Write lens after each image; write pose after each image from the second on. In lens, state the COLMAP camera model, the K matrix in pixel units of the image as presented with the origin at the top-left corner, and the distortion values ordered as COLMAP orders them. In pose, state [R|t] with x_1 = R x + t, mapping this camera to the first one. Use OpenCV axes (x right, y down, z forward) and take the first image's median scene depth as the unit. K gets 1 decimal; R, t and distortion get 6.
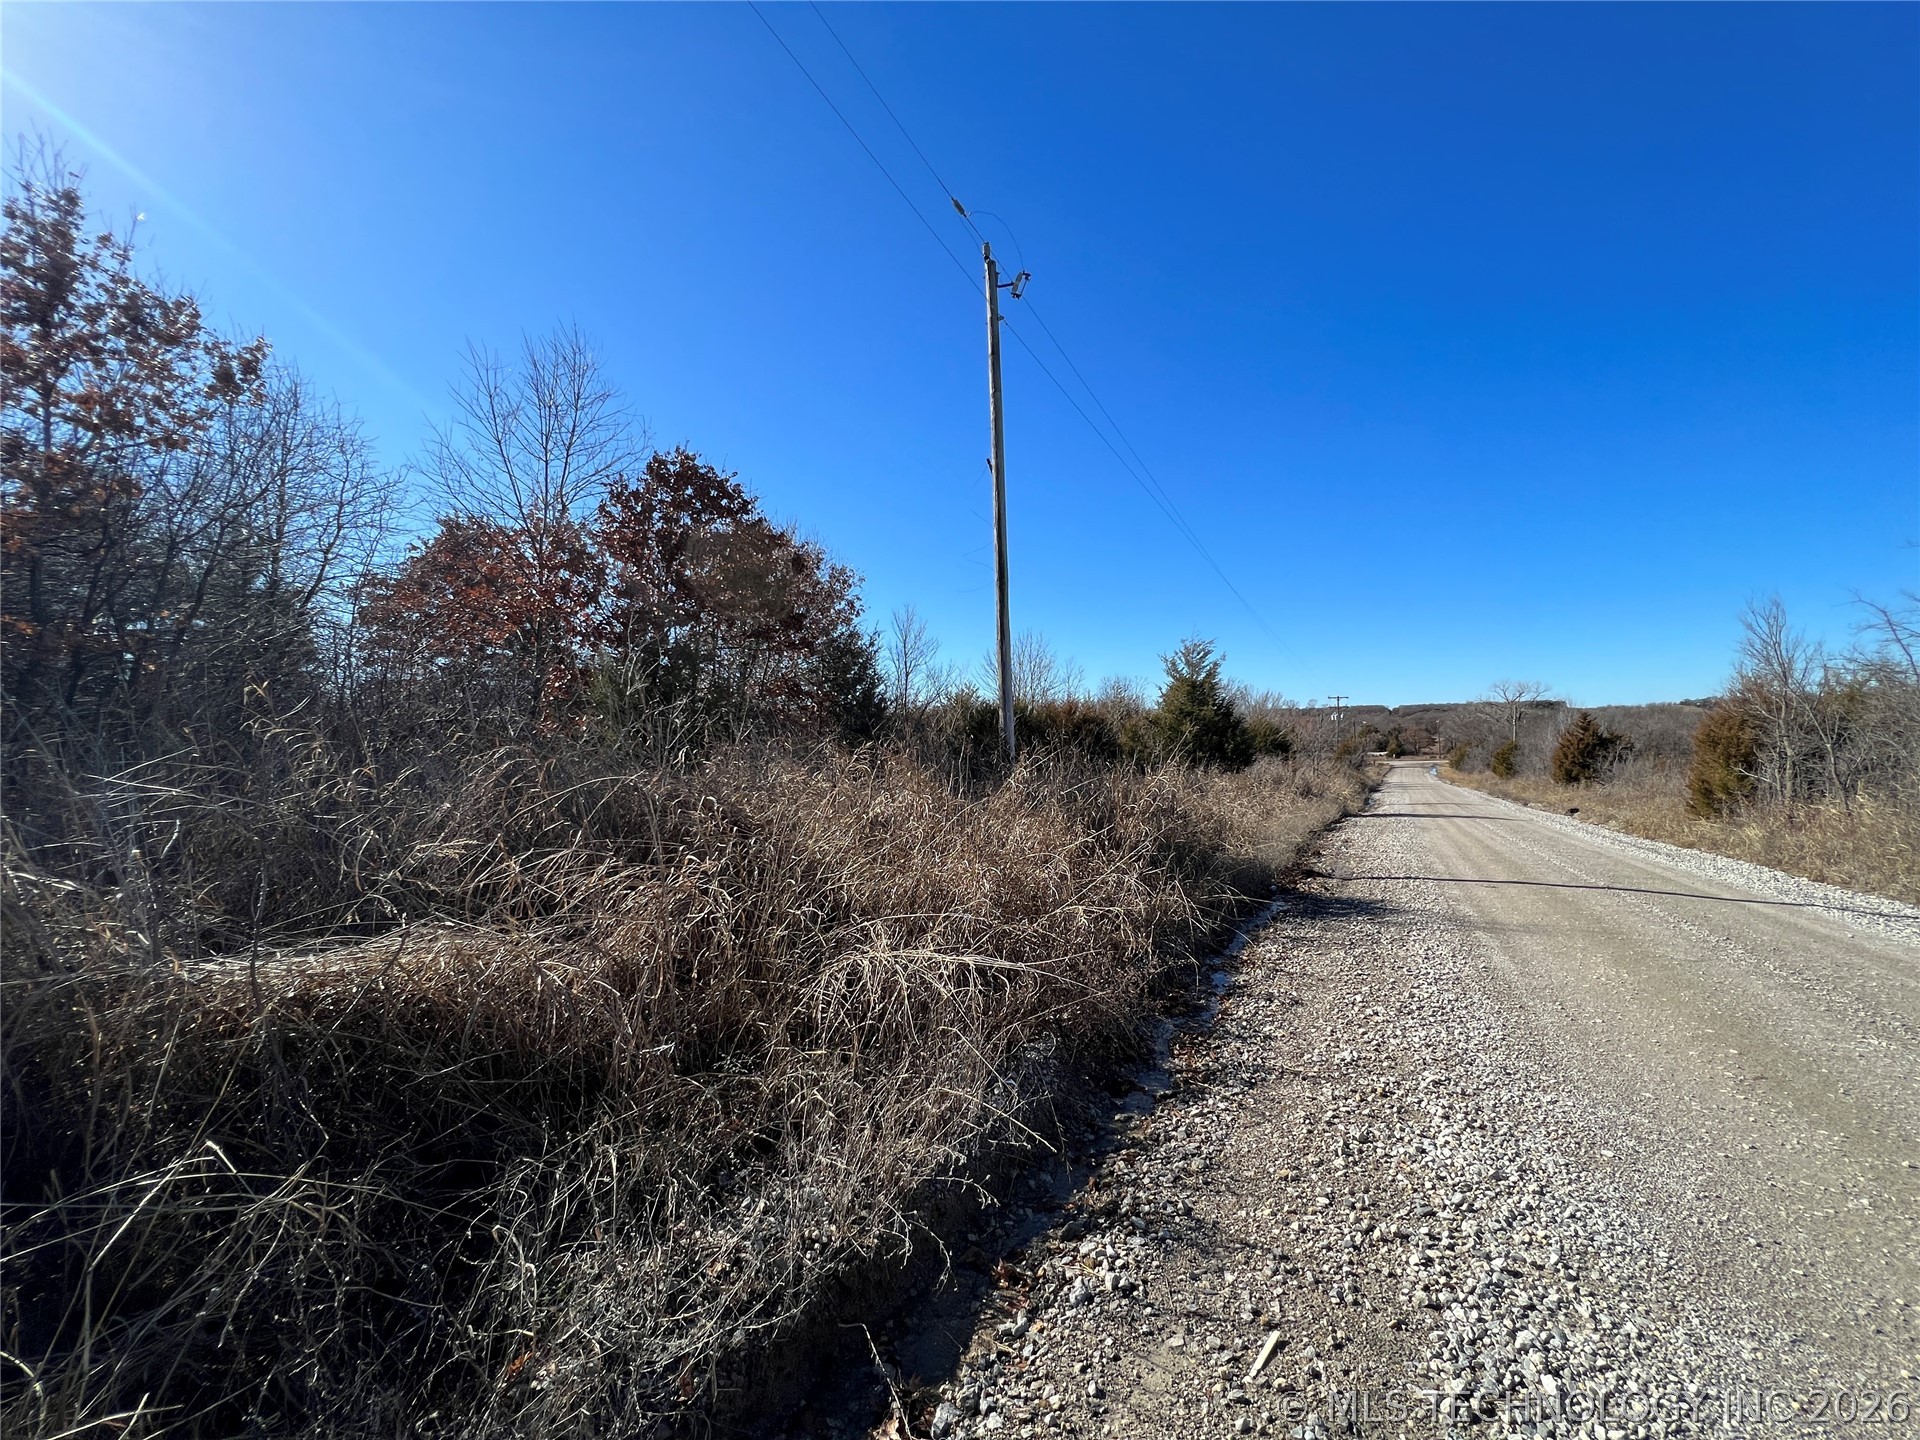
lens RADIAL K [[773.4, 0, 966.2], [0, 773.4, 726.9], [0, 0, 1]] dist [-0.002442, 0.000098]
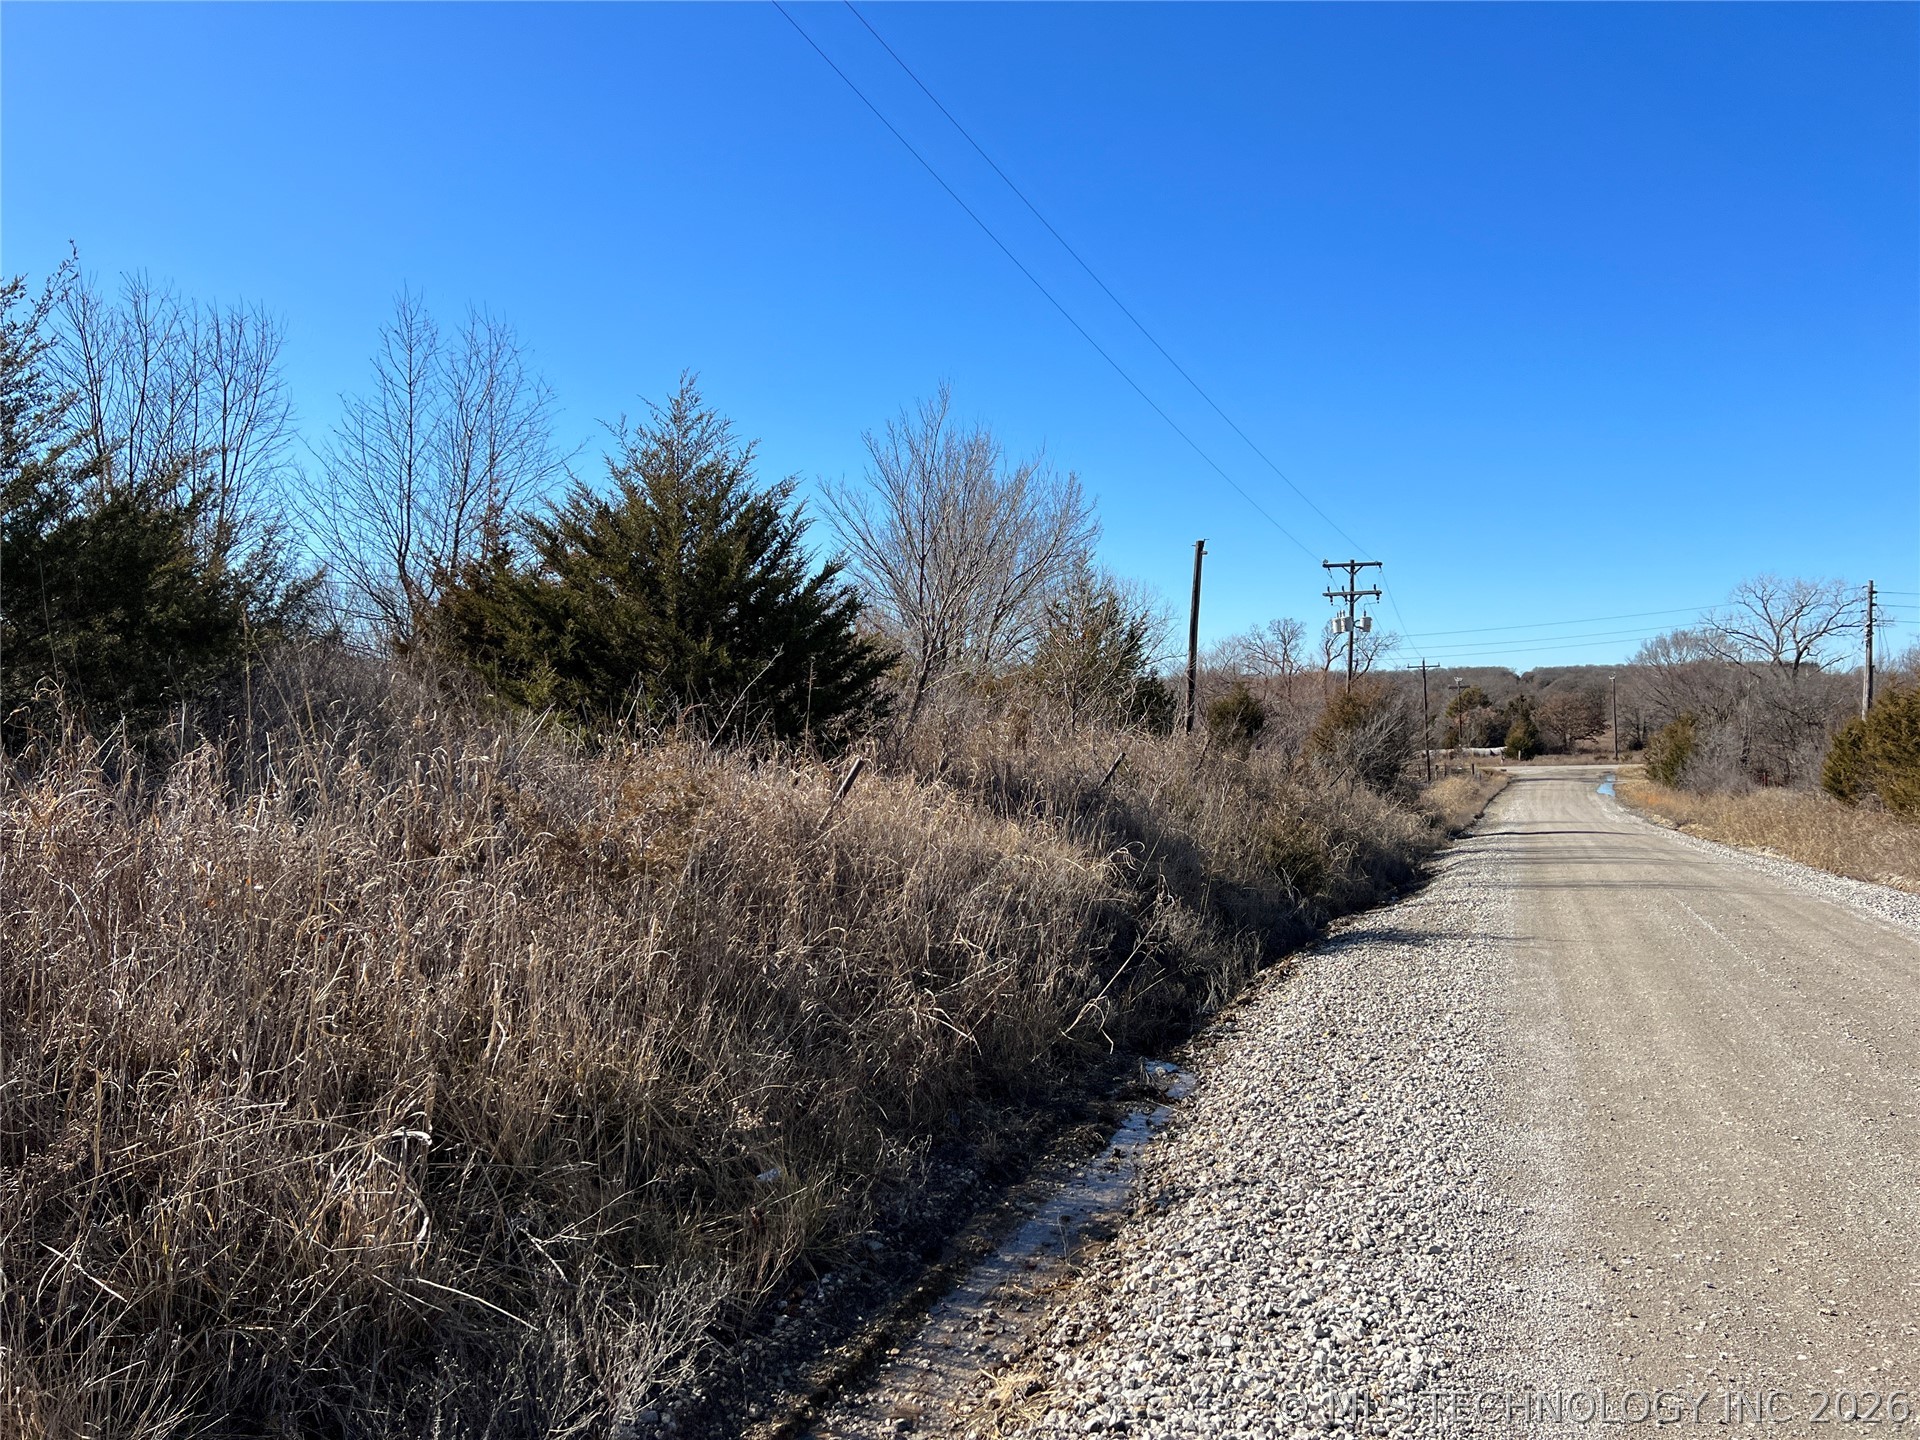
lens RADIAL K [[1446.6, 0, 948.2], [0, 1446.6, 704.7], [0, 0, 1]] dist [0.065017, -0.075559]
pose [[0.991683, 0.004098, 0.128642, 0.662224], [-0.003813, 0.999990, -0.002461, 0.066268], [-0.128651, 0.001950, 0.991688, 1.159460]]
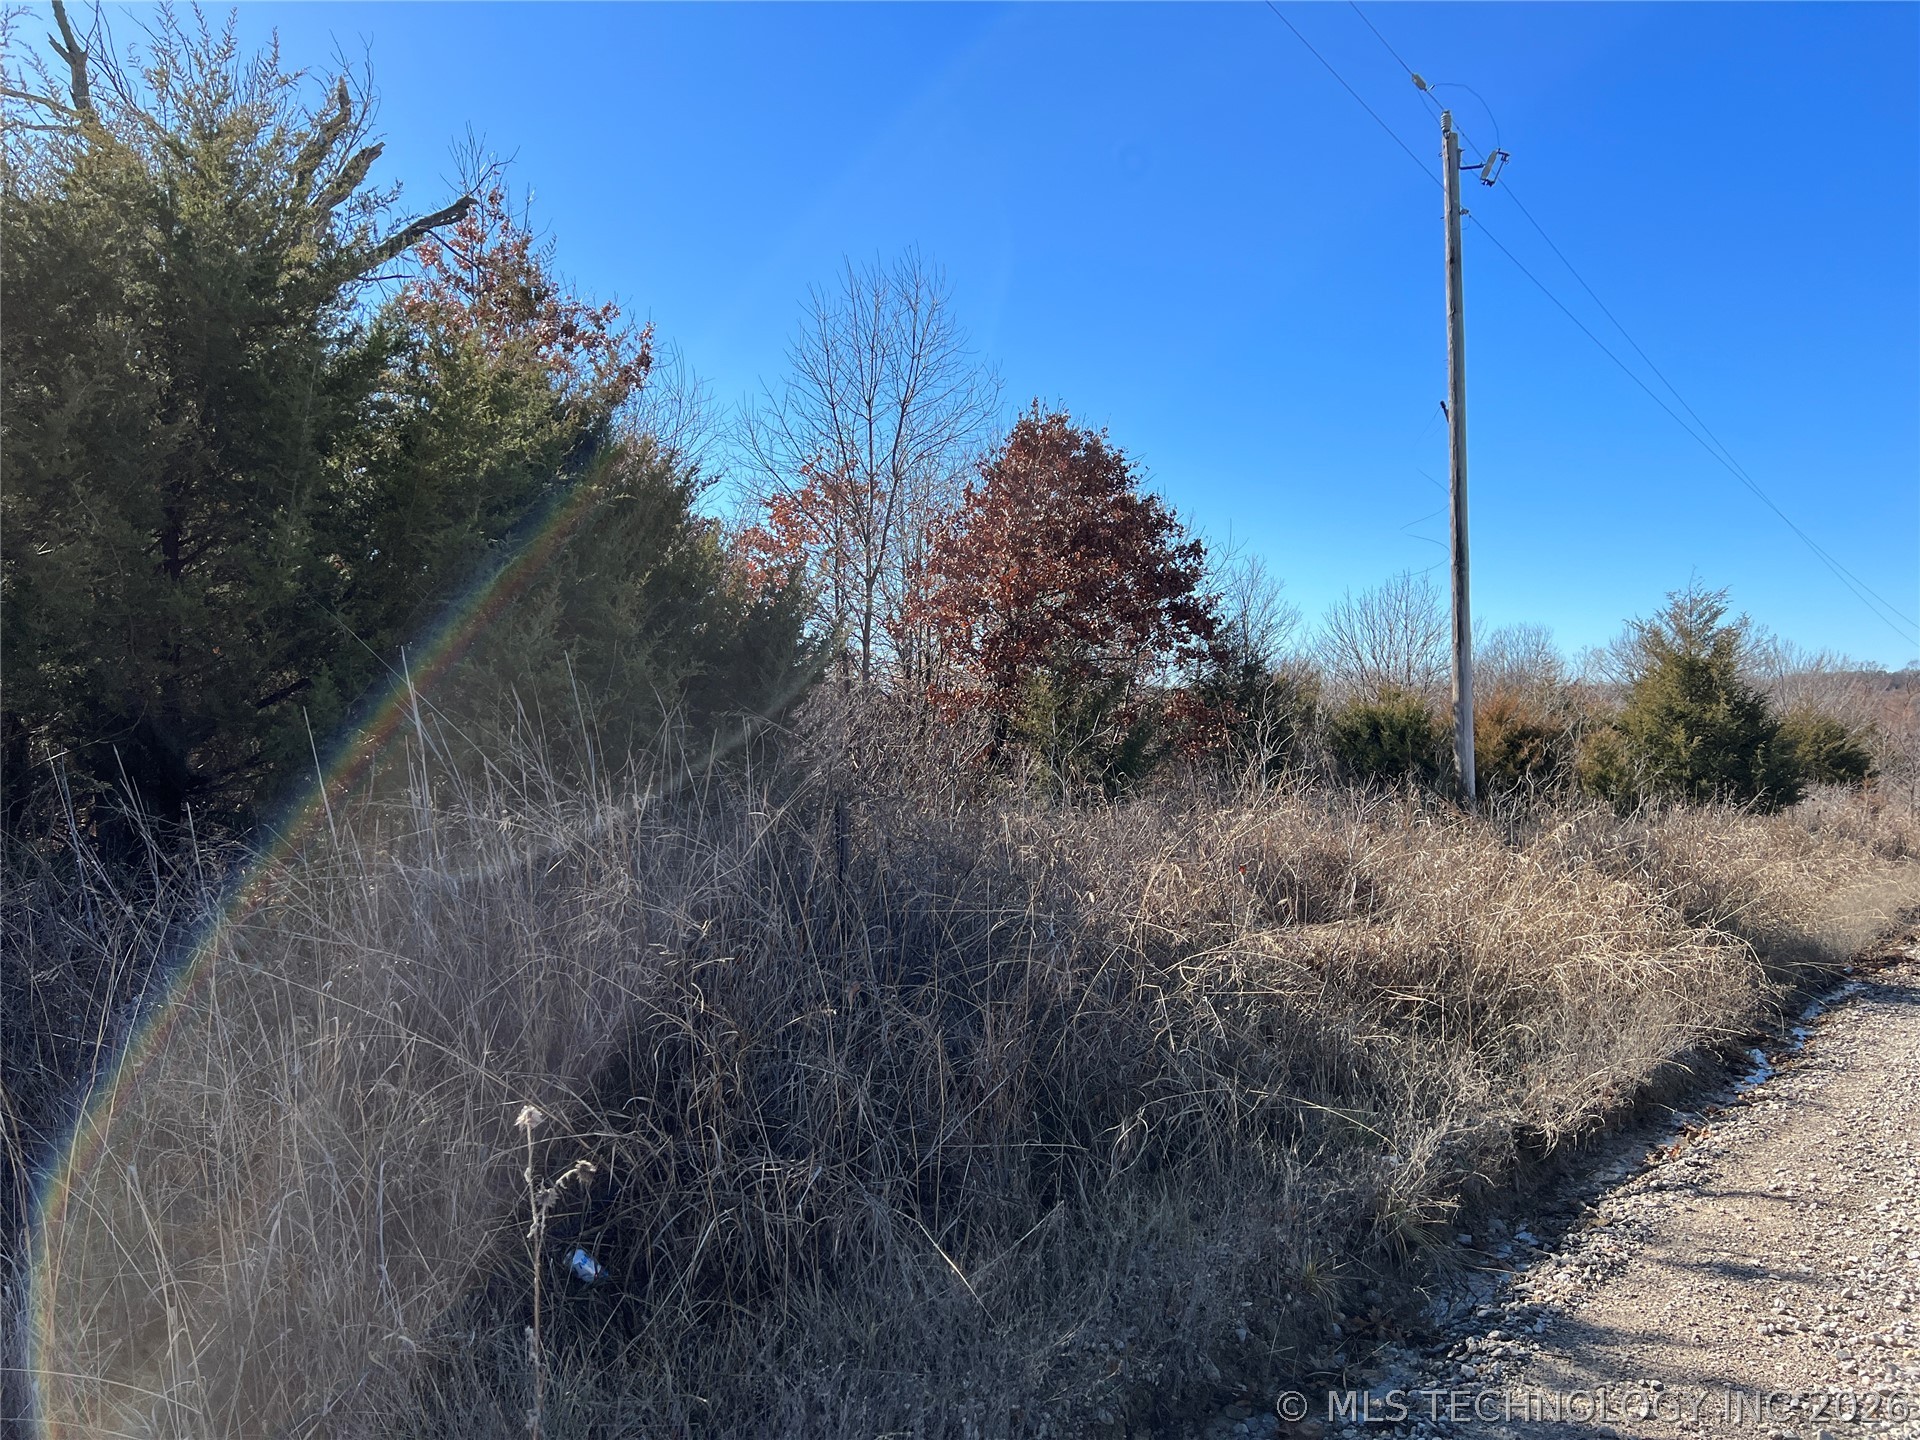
lens RADIAL K [[1446.6, 0, 938.3], [0, 1446.6, 736.0], [0, 0, 1]] dist [0.065017, -0.075559]
pose [[0.986264, 0.013287, -0.164643, -0.090734], [-0.009373, 0.999655, 0.024531, -0.020783], [0.164912, -0.022651, 0.986048, -0.207740]]
